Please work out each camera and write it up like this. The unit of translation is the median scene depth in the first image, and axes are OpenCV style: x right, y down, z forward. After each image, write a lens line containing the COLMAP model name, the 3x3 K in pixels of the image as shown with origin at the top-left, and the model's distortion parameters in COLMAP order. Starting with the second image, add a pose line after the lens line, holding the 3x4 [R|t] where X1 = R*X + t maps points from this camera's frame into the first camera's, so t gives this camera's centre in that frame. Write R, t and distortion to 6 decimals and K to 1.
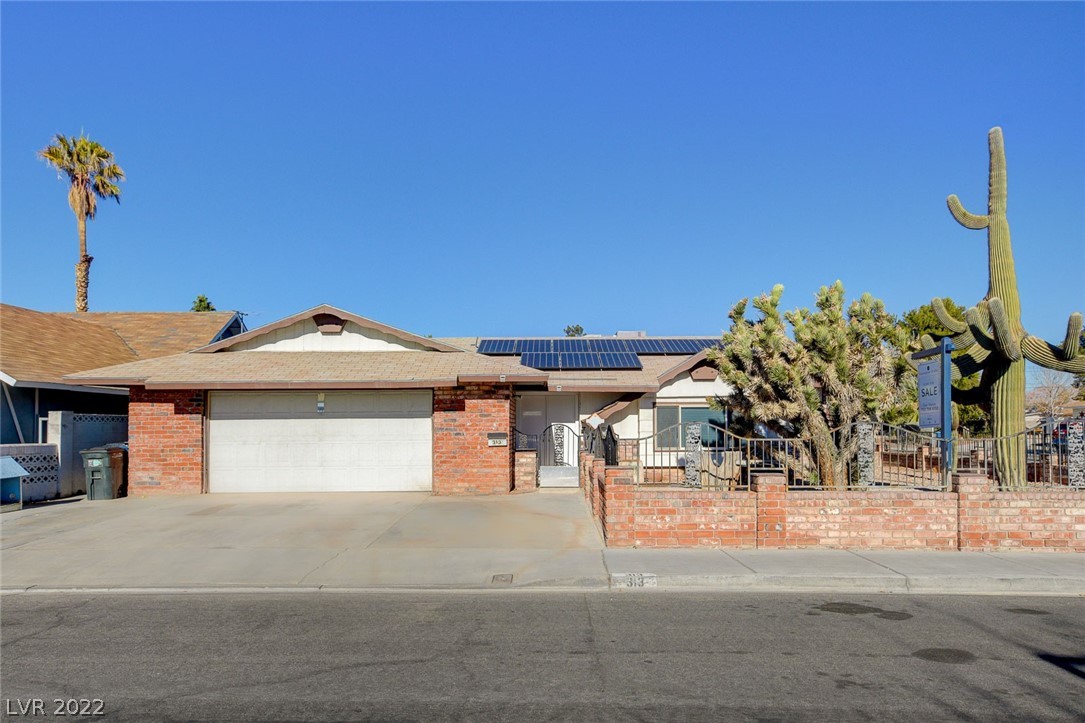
lens RADIAL K [[772.5, 0, 540.8], [0, 772.5, 398.7], [0, 0, 1]] dist [0.033151, 0.005127]
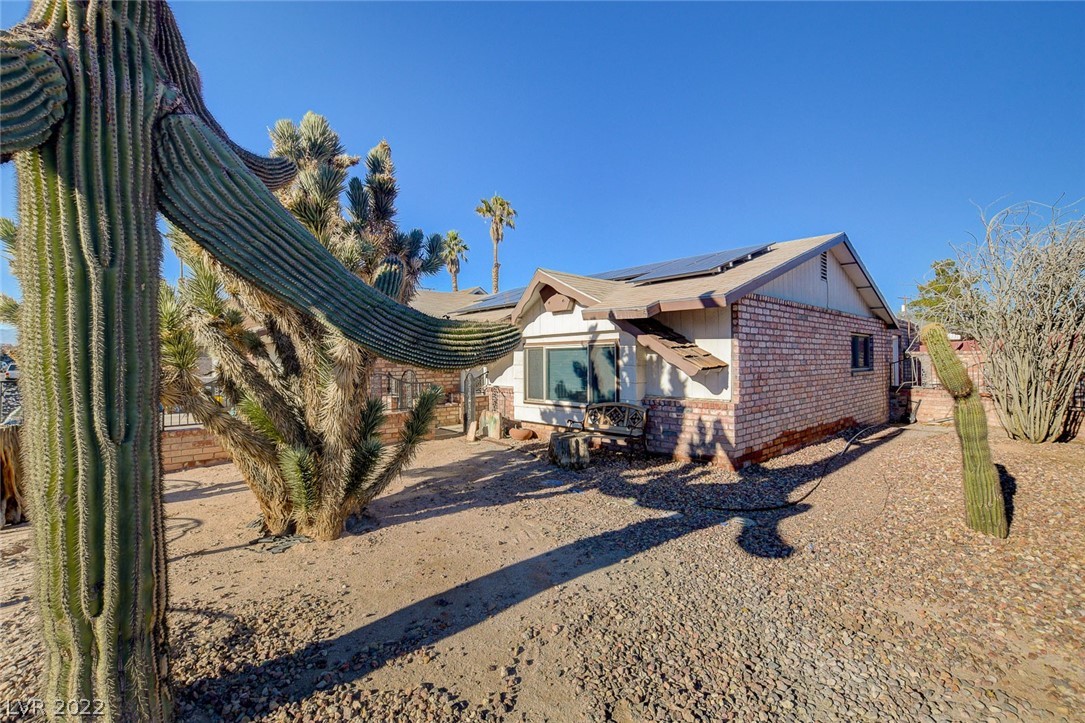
lens RADIAL K [[481.0, 0, 542.5], [0, 481.0, 361.5], [0, 0, 1]] dist [-0.023203, 0.000114]
pose [[0.673283, 0.001817, -0.739383, 0.638625], [0.033112, 0.998920, 0.032606, 0.009516], [0.738643, -0.046435, 0.672495, 0.784443]]
